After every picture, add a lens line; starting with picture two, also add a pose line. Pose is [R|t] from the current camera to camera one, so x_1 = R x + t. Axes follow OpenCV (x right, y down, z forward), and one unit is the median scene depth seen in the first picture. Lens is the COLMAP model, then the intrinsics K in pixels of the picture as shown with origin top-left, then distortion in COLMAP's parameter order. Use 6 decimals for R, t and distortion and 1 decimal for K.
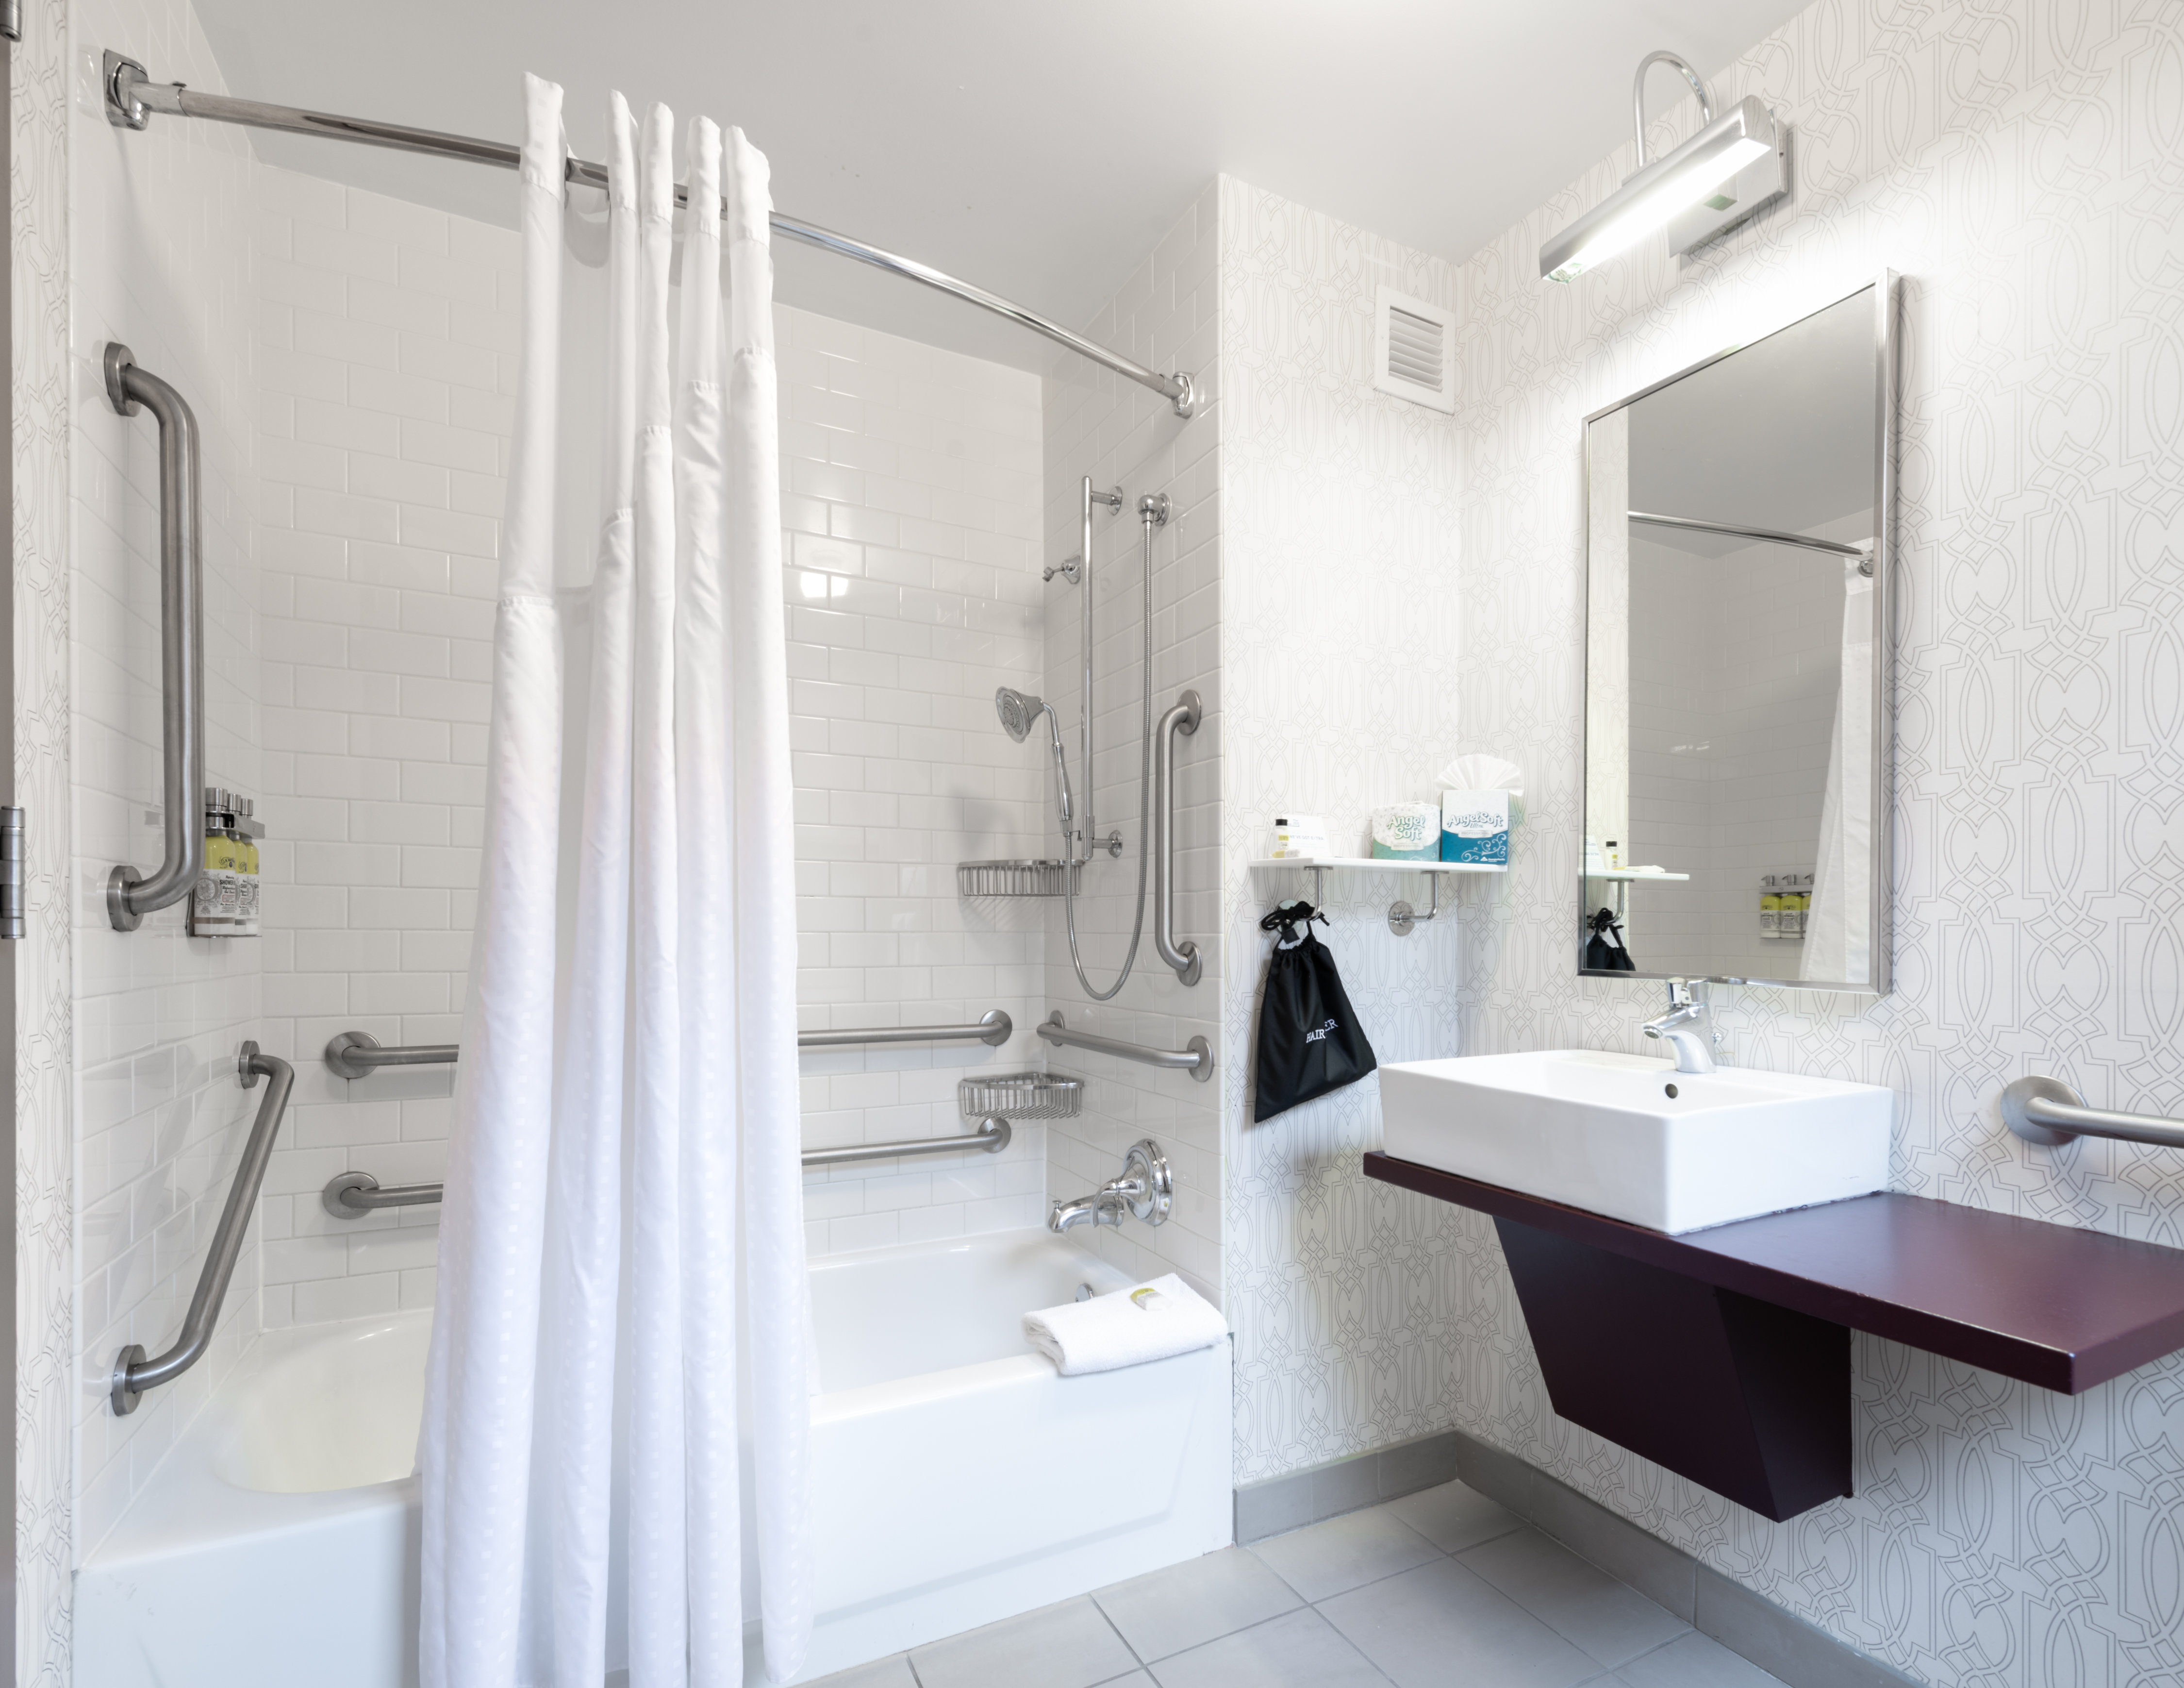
lens RADIAL K [[1012.7, 0, 1092.0], [0, 1012.7, 844.0], [0, 0, 1]] dist [-0.001993, -0.000771]
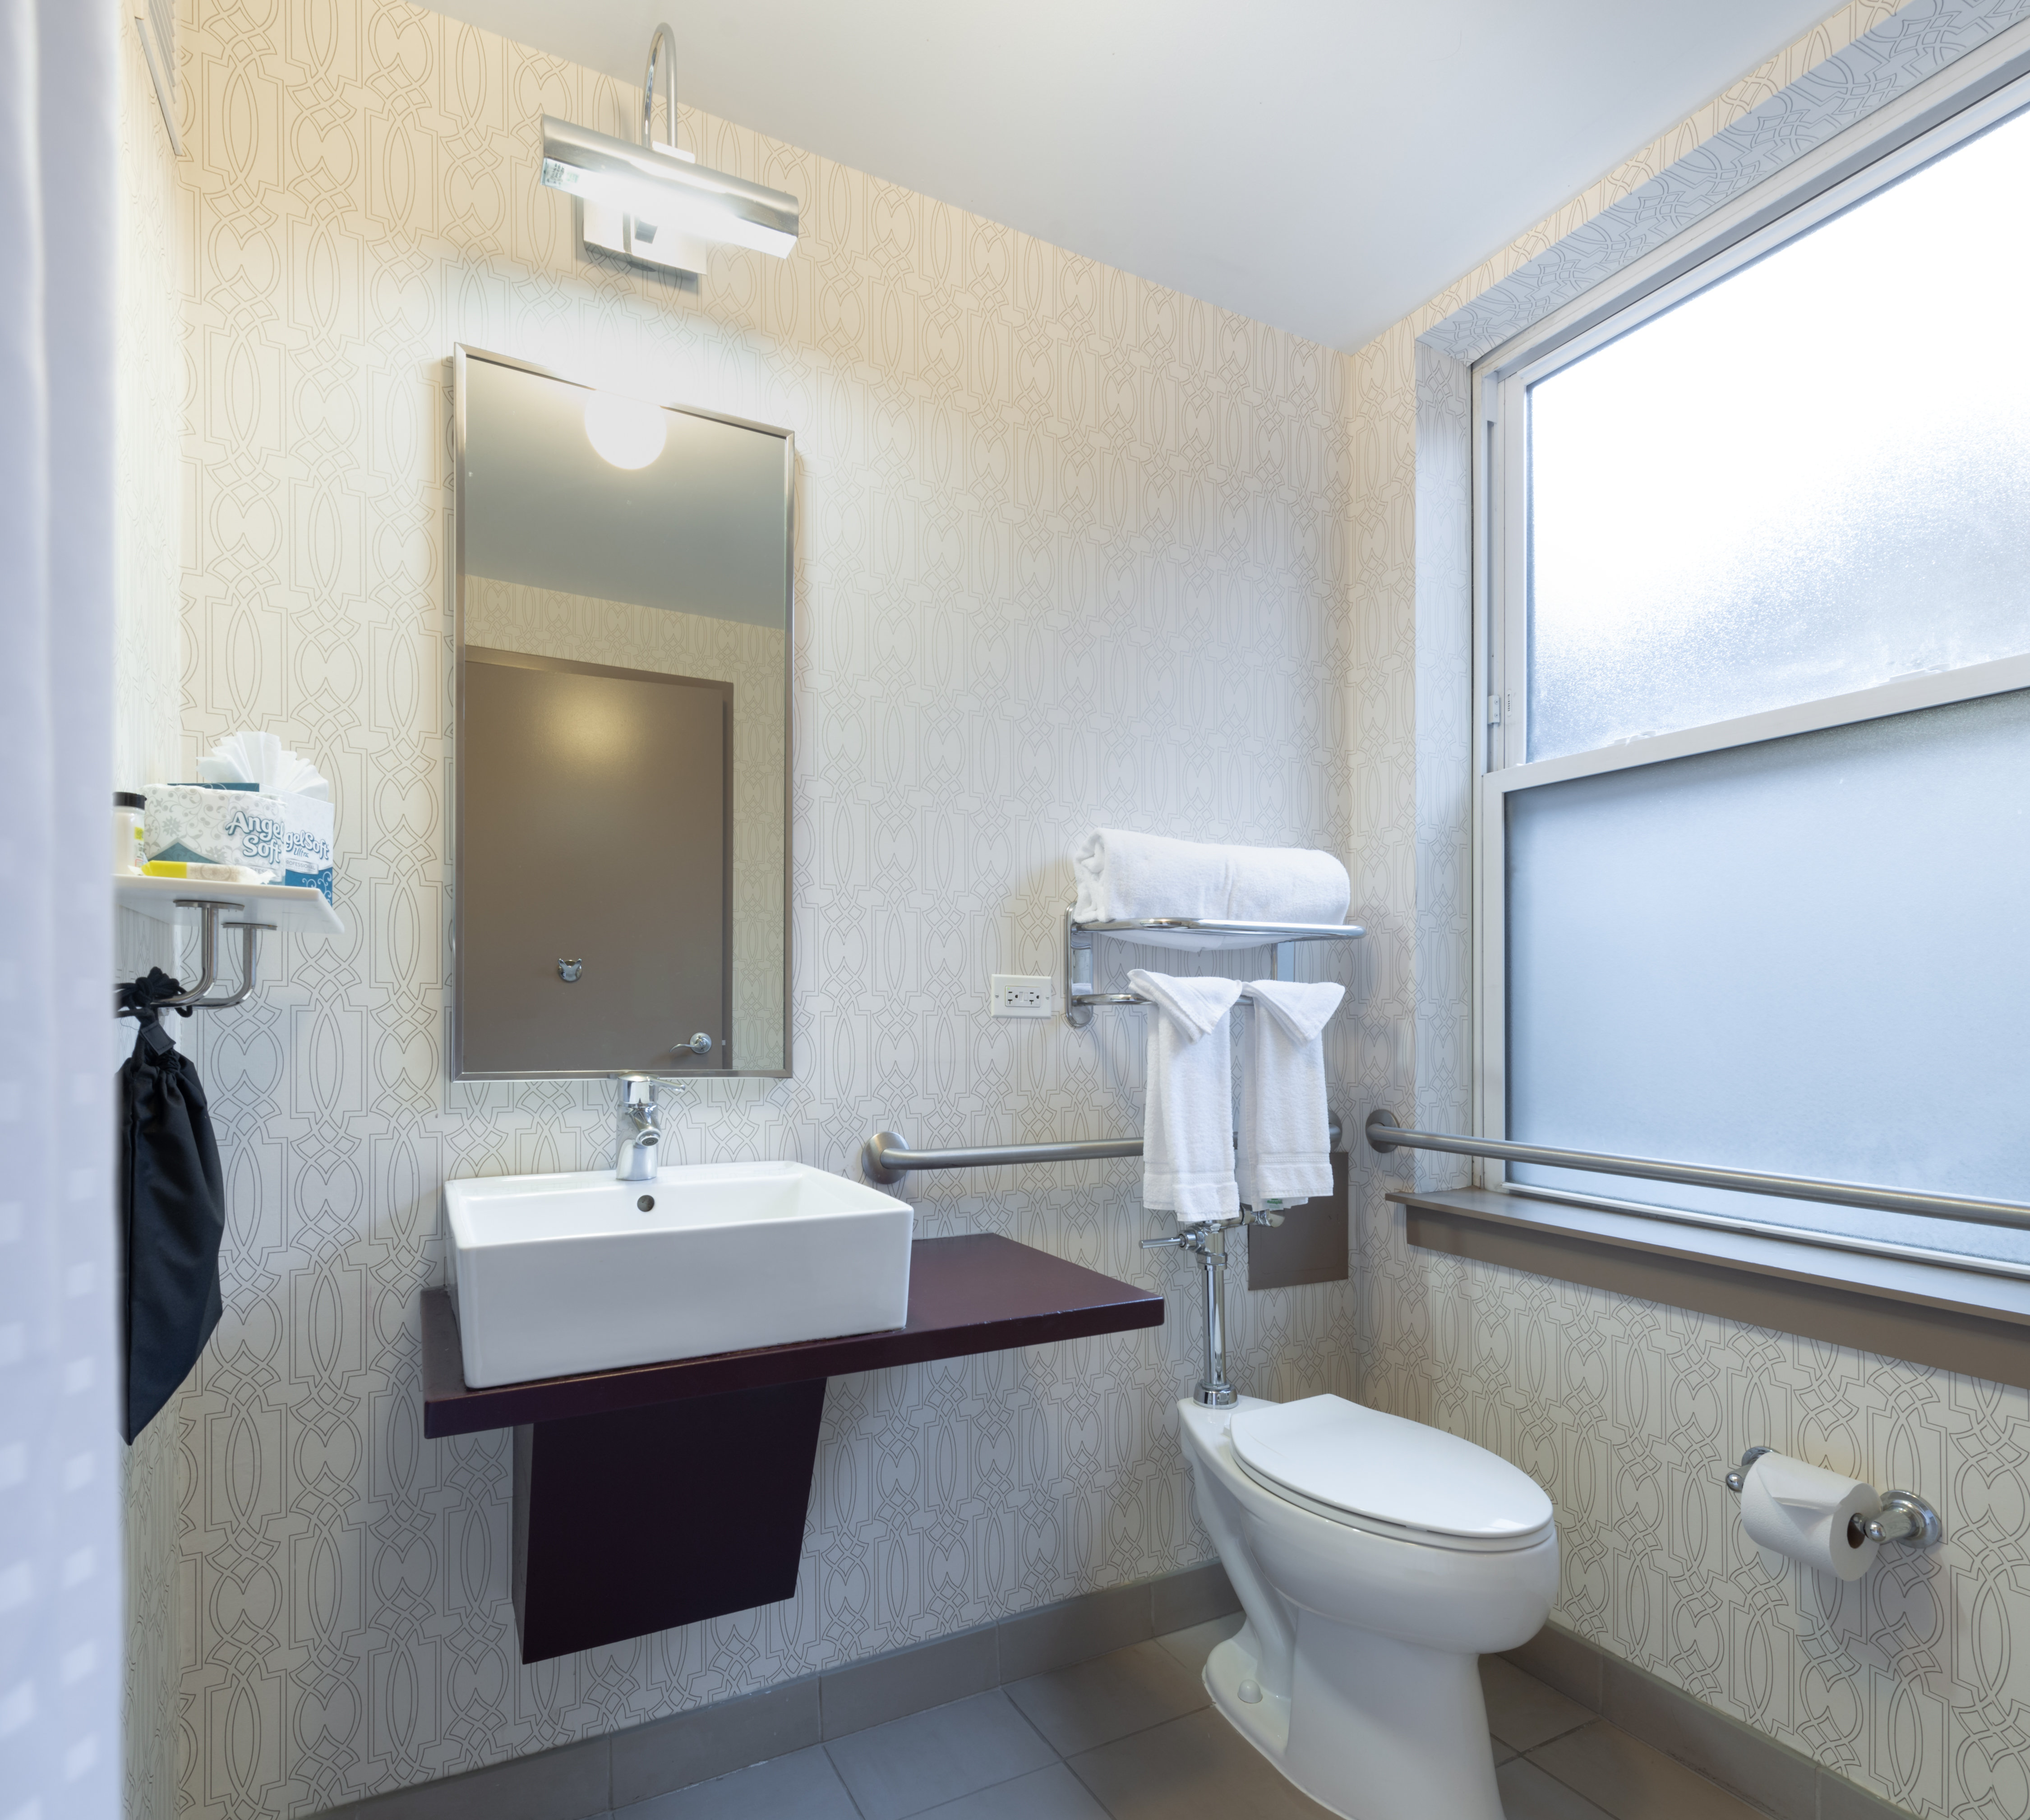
lens RADIAL K [[1125.4, 0, 1016.8], [0, 1125.4, 941.2], [0, 0, 1]] dist [0.003460, 0.000505]
pose [[-0.021519, 0.059317, 0.998007, -0.458335], [-0.087322, 0.994312, -0.060980, 0.050923], [-0.995948, -0.088461, -0.016217, 0.758765]]
